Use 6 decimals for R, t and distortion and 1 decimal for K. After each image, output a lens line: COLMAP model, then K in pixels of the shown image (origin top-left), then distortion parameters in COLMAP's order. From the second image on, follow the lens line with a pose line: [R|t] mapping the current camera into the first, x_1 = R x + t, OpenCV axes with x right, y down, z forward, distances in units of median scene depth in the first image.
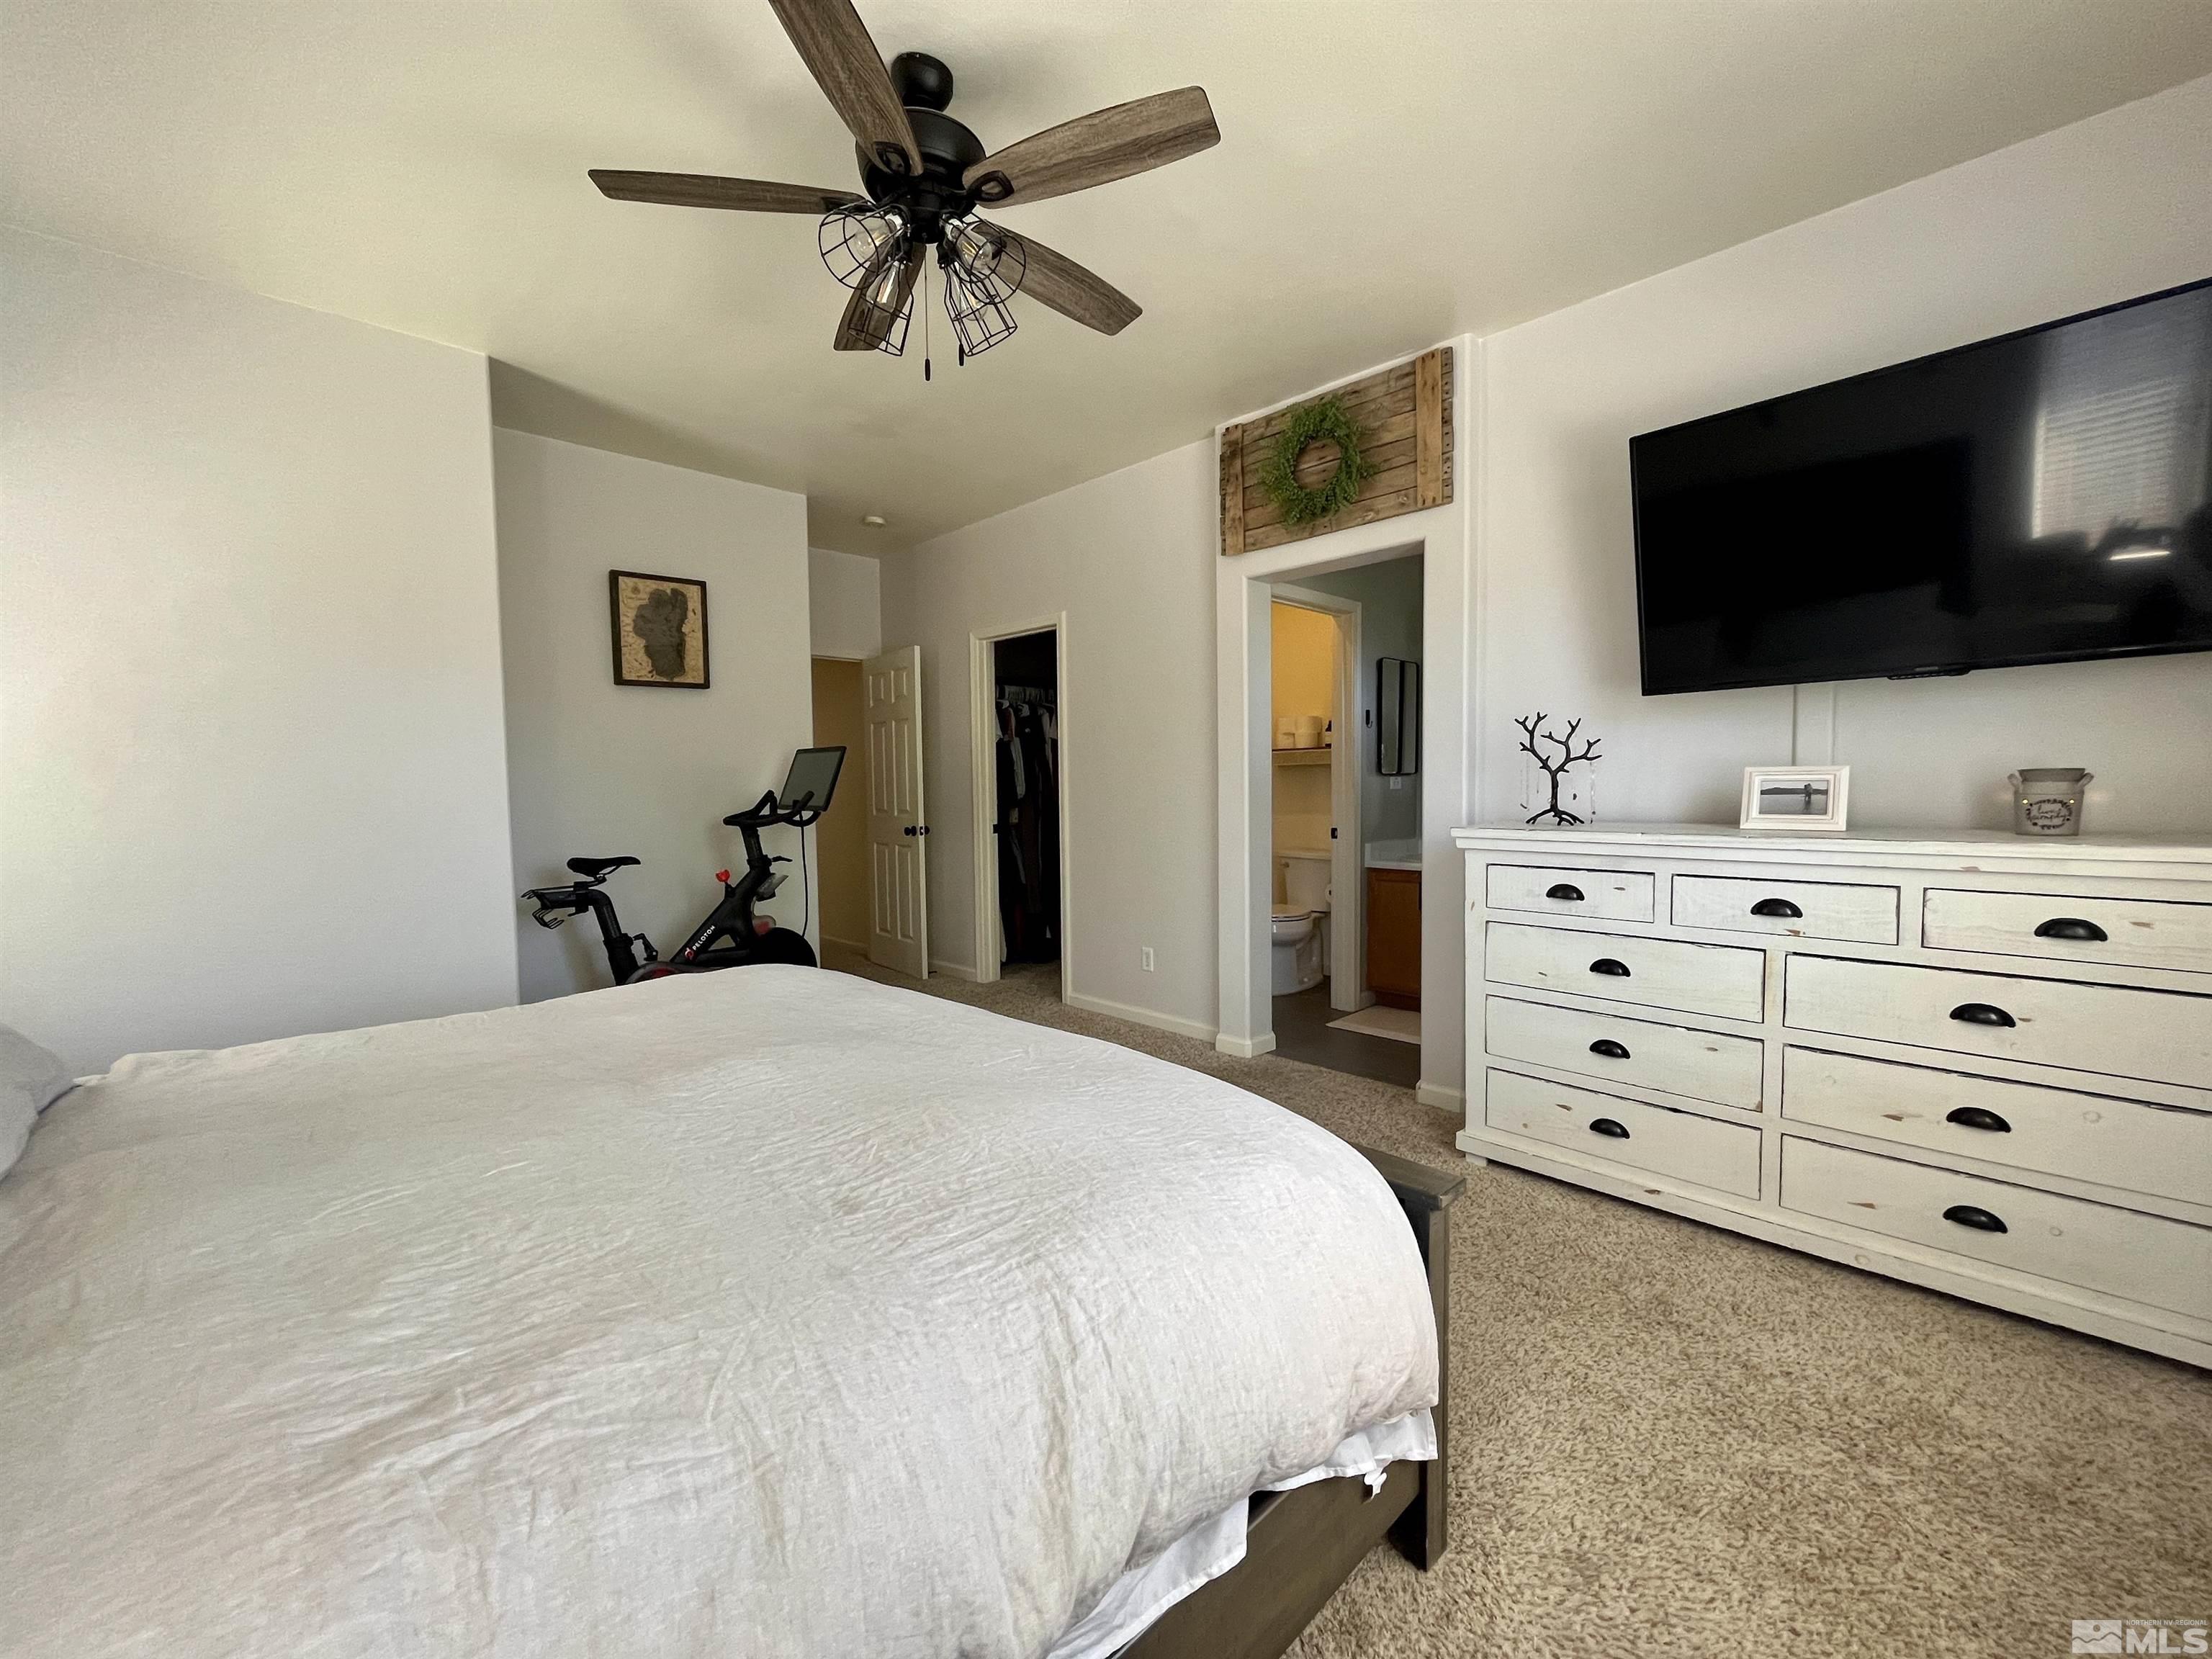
lens RADIAL K [[901.1, 0, 1098.2], [0, 901.1, 831.2], [0, 0, 1]] dist [-0.003361, 0.000465]
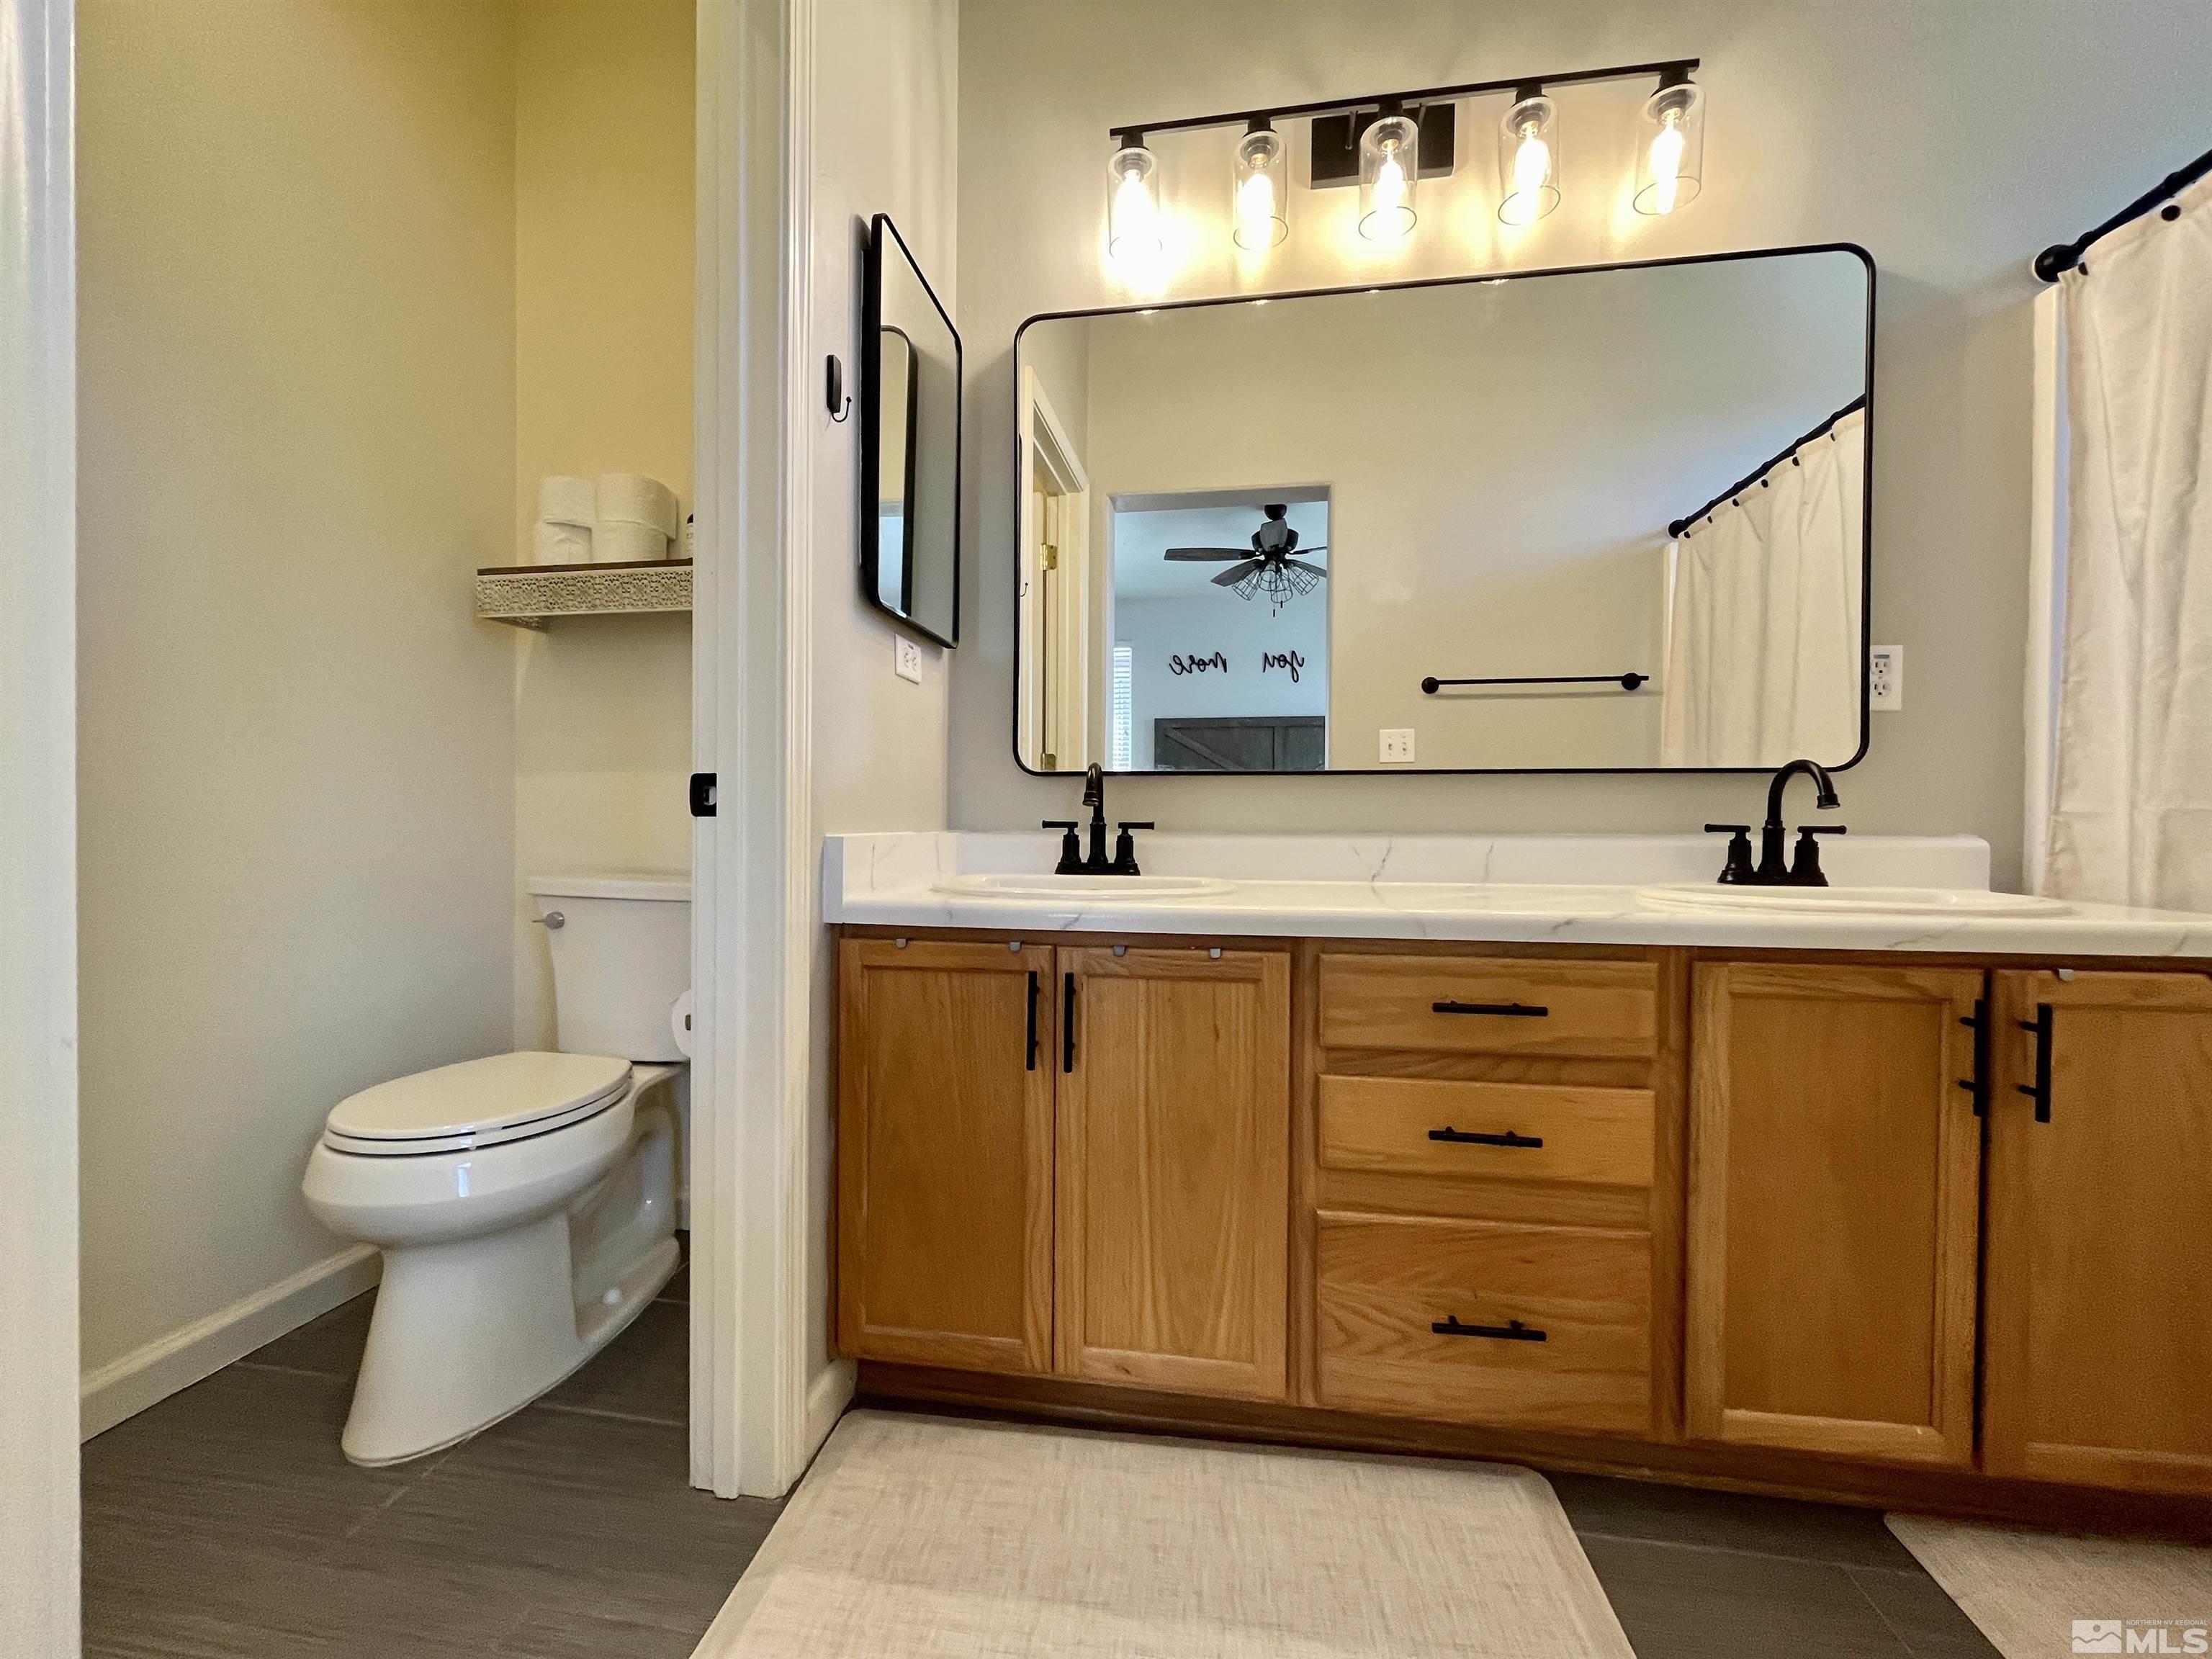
lens RADIAL K [[901.1, 0, 1100.2], [0, 901.1, 827.4], [0, 0, 1]] dist [-0.003361, 0.000465]
pose [[0.798446, 0.017207, 0.601820, 0.183561], [0.015278, 0.998691, -0.048824, 0.024188], [-0.601872, 0.048178, 0.797138, 0.673297]]
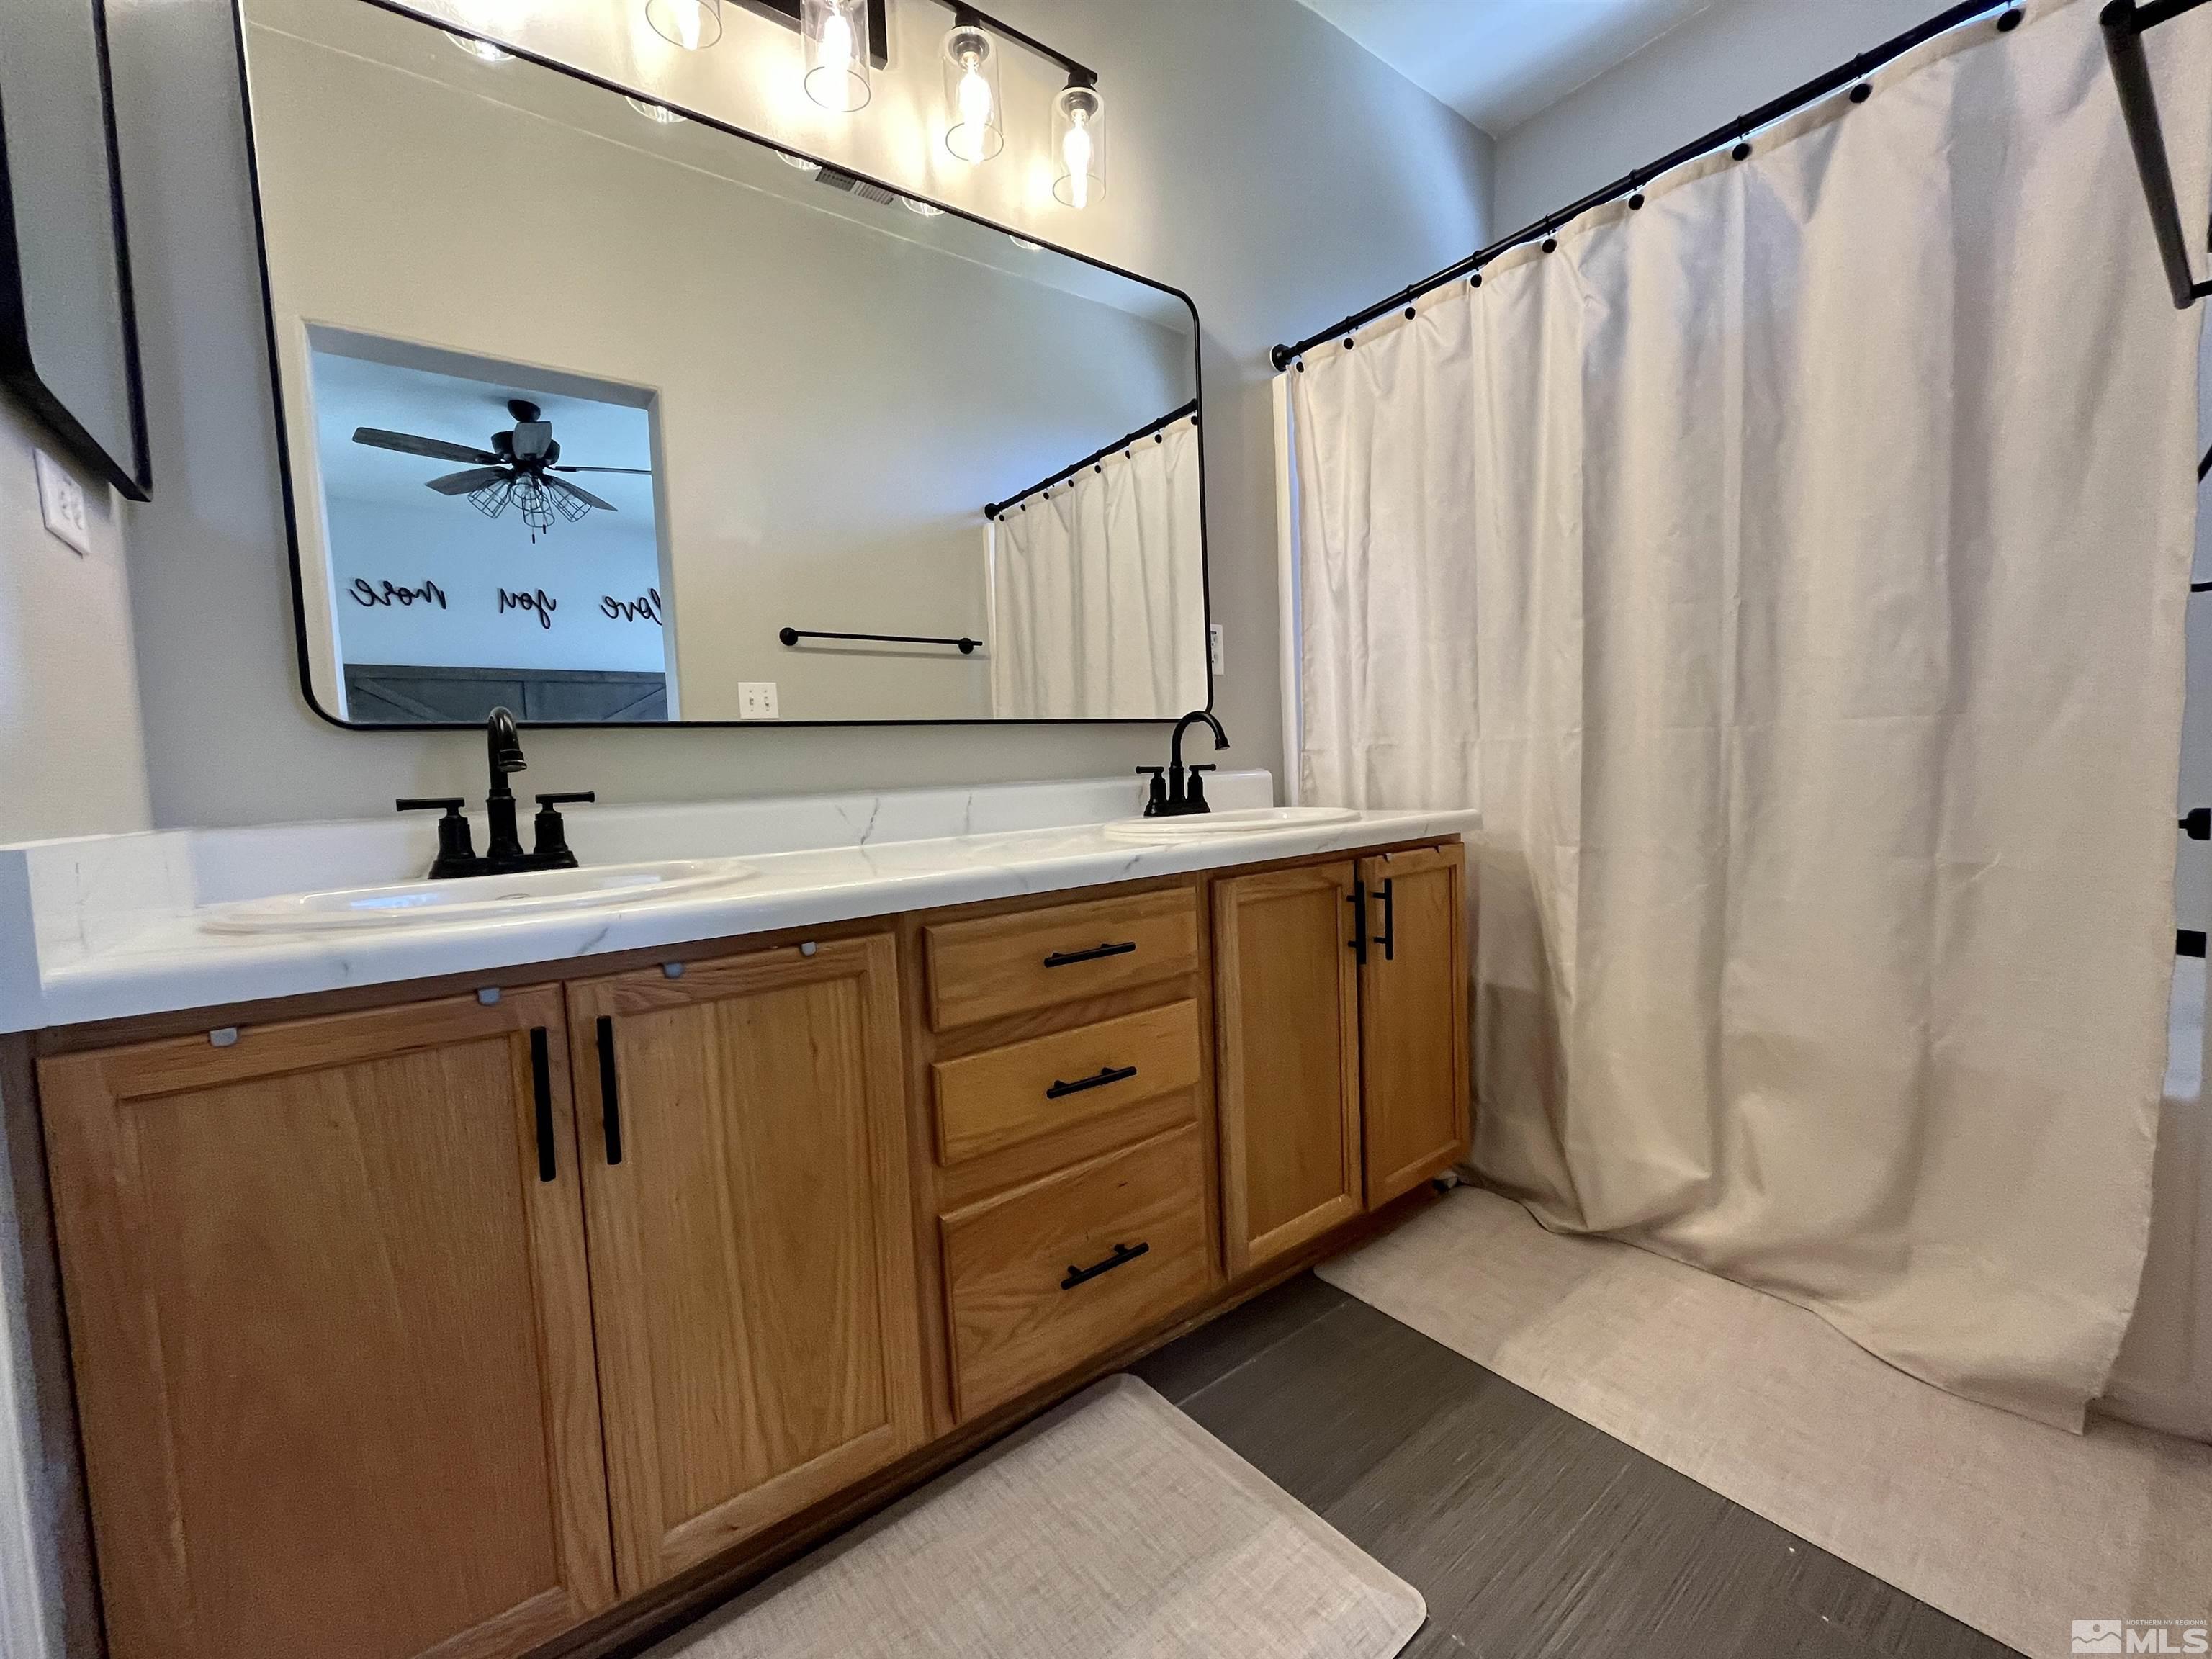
lens RADIAL K [[901.1, 0, 1110.7], [0, 901.1, 830.8], [0, 0, 1]] dist [-0.003361, 0.000465]
pose [[0.119065, -0.054439, 0.991393, 0.176782], [0.100137, 0.994063, 0.042559, 0.020575], [-0.987824, 0.094208, 0.123809, 0.755760]]
